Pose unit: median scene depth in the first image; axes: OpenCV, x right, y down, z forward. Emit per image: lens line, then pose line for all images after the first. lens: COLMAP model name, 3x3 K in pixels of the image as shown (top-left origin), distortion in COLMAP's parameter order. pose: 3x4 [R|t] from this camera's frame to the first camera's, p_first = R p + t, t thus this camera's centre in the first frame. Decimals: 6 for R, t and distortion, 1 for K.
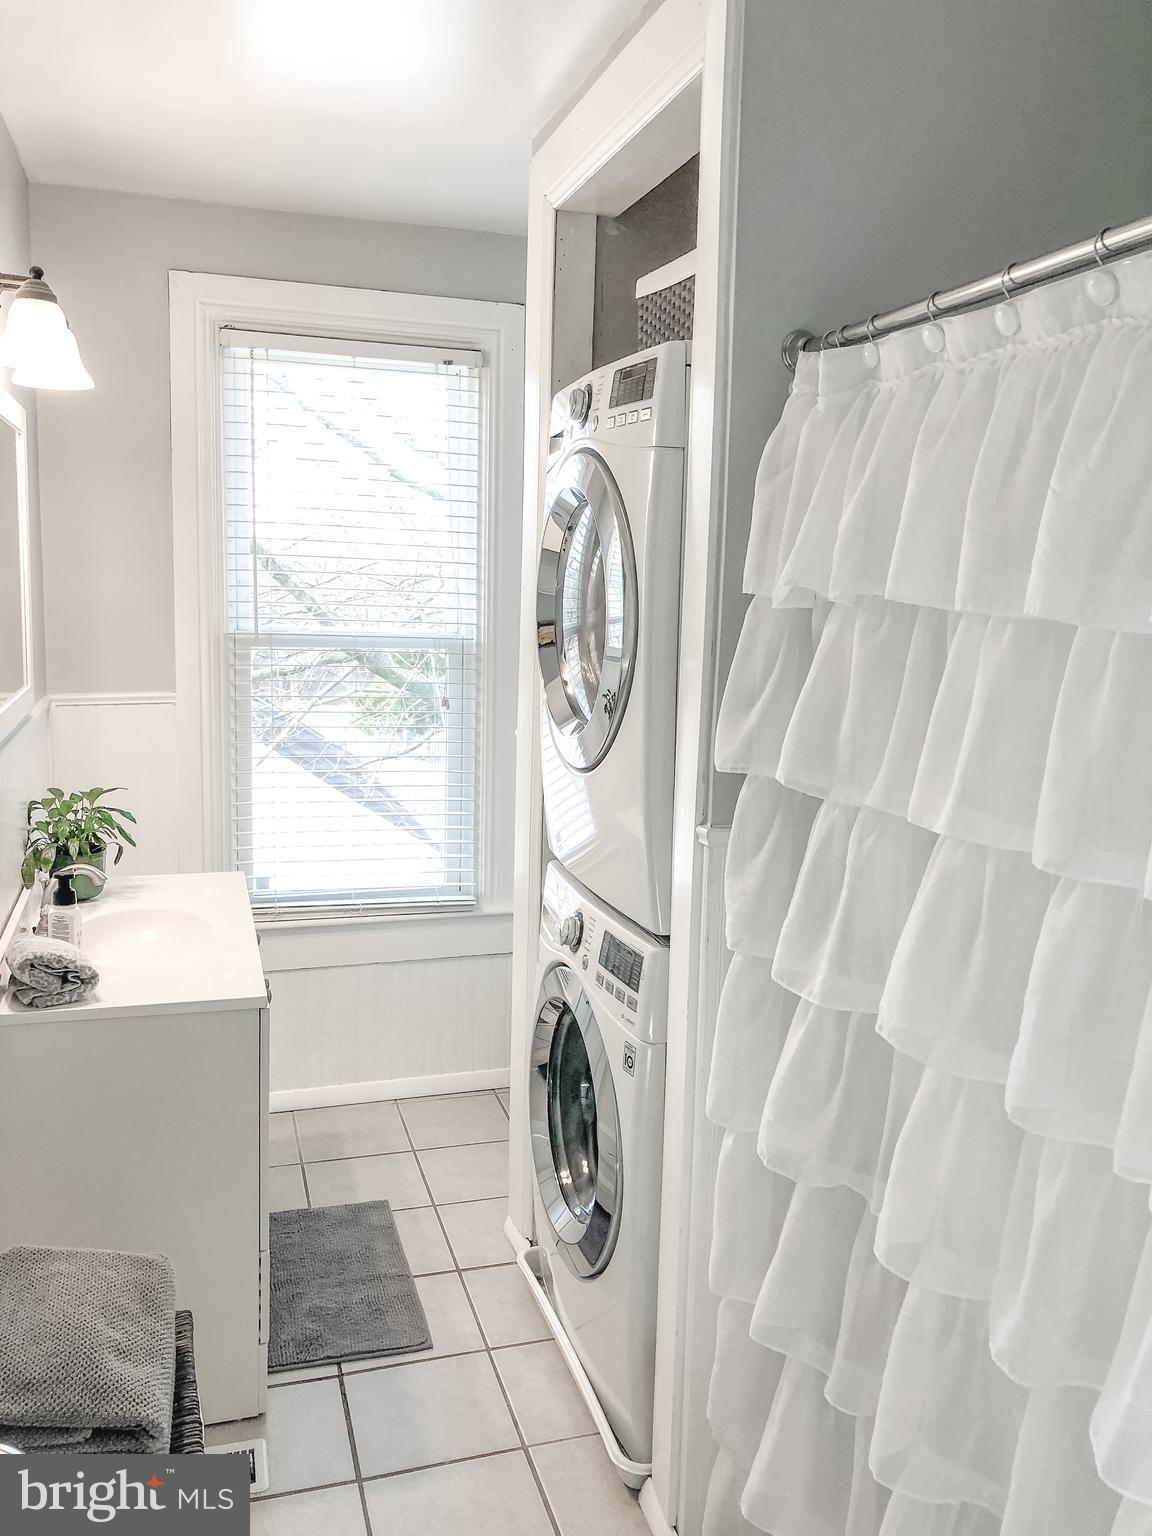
lens RADIAL K [[1258.4, 0, 574.4], [0, 1258.4, 765.1], [0, 0, 1]] dist [0.039230, -0.047597]
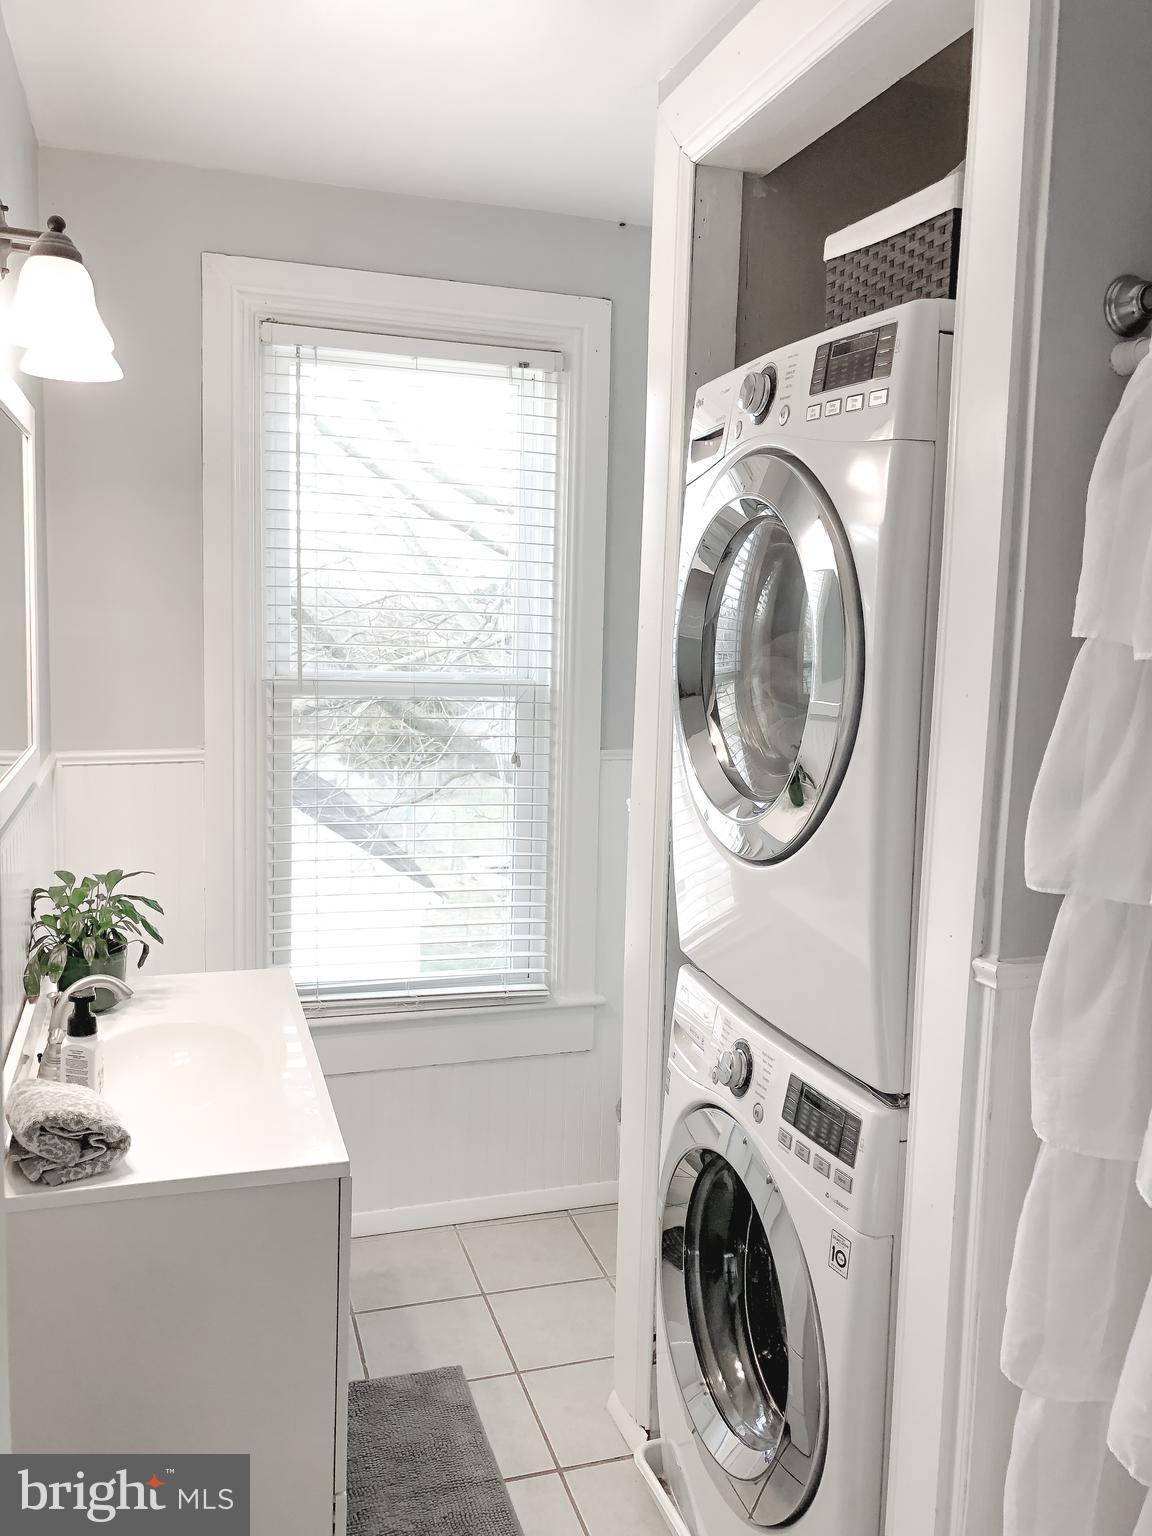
lens RADIAL K [[1258.4, 0, 577.8], [0, 1258.4, 770.1], [0, 0, 1]] dist [0.039230, -0.047597]
pose [[0.999909, 0.000760, 0.013471, -0.097455], [-0.000430, 0.999700, -0.024495, -0.029097], [-0.013485, 0.024487, 0.999609, 0.192495]]
